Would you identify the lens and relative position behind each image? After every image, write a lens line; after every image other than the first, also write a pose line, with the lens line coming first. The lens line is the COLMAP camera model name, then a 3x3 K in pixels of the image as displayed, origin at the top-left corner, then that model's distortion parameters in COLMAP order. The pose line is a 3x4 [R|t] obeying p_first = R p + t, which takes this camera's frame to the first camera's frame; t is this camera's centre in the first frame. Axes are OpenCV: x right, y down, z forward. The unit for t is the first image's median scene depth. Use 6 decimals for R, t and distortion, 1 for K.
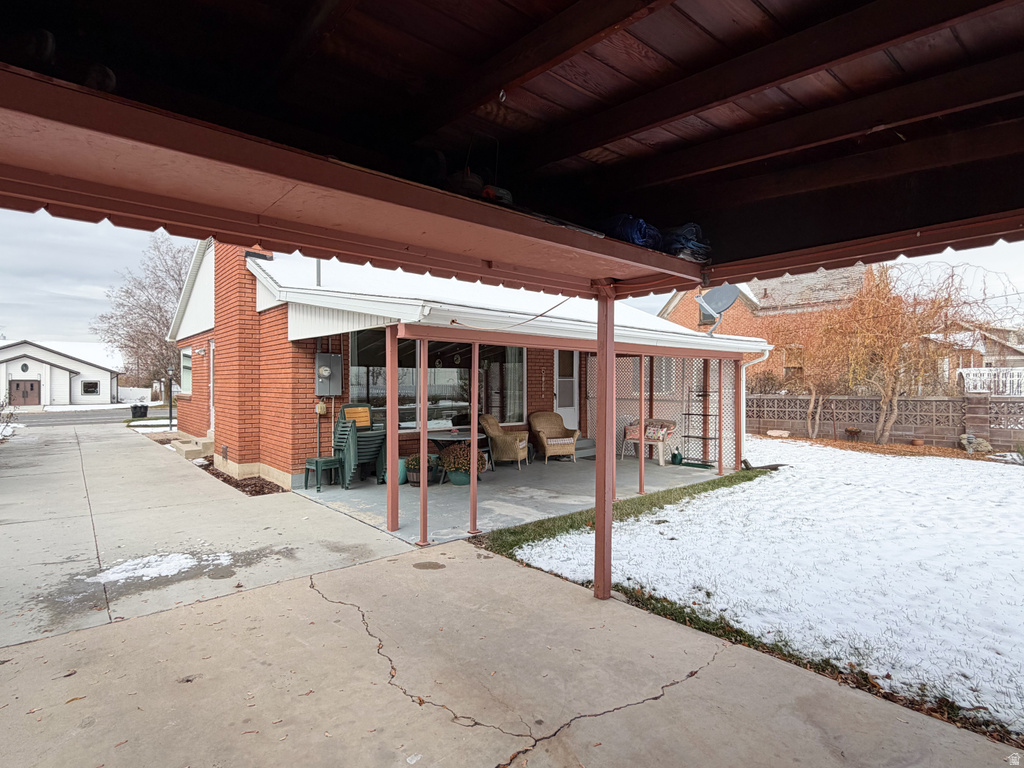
lens RADIAL K [[510.5, 0, 513.4], [0, 510.5, 386.3], [0, 0, 1]] dist [0.000320, 0.000218]
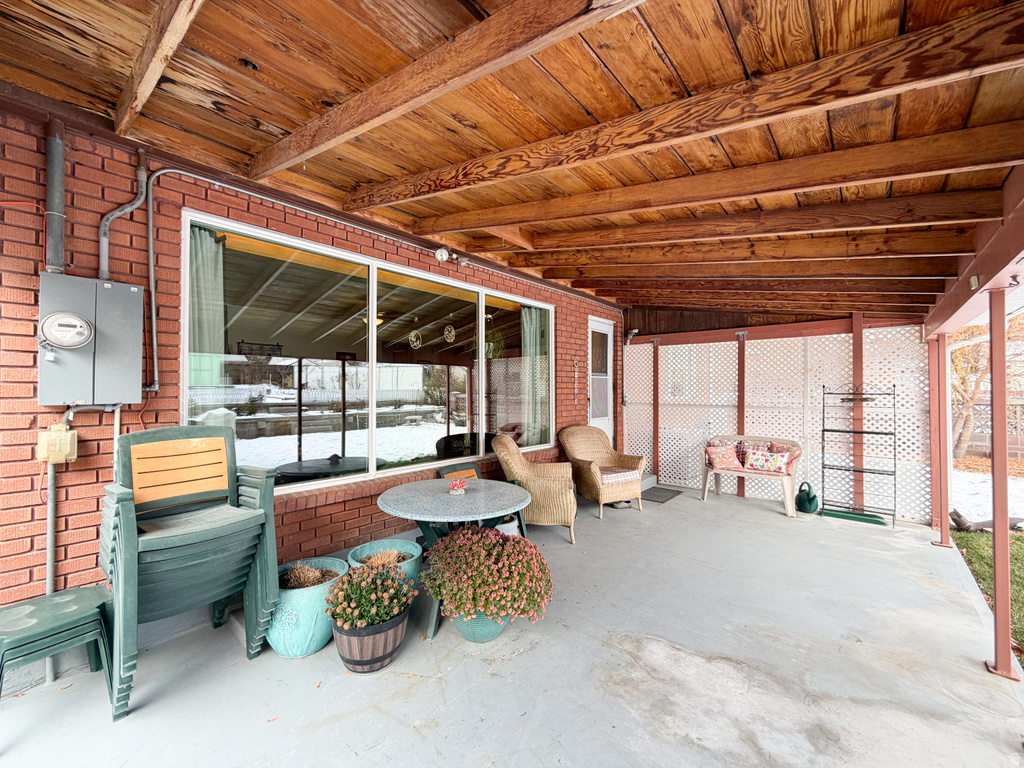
lens RADIAL K [[408.2, 0, 508.5], [0, 408.2, 387.5], [0, 0, 1]] dist [-0.003982, -0.000316]
pose [[0.993304, 0.000658, 0.115531, -0.087568], [0.000637, 0.999937, -0.011172, 0.007497], [-0.115531, 0.011171, 0.993241, 0.508874]]
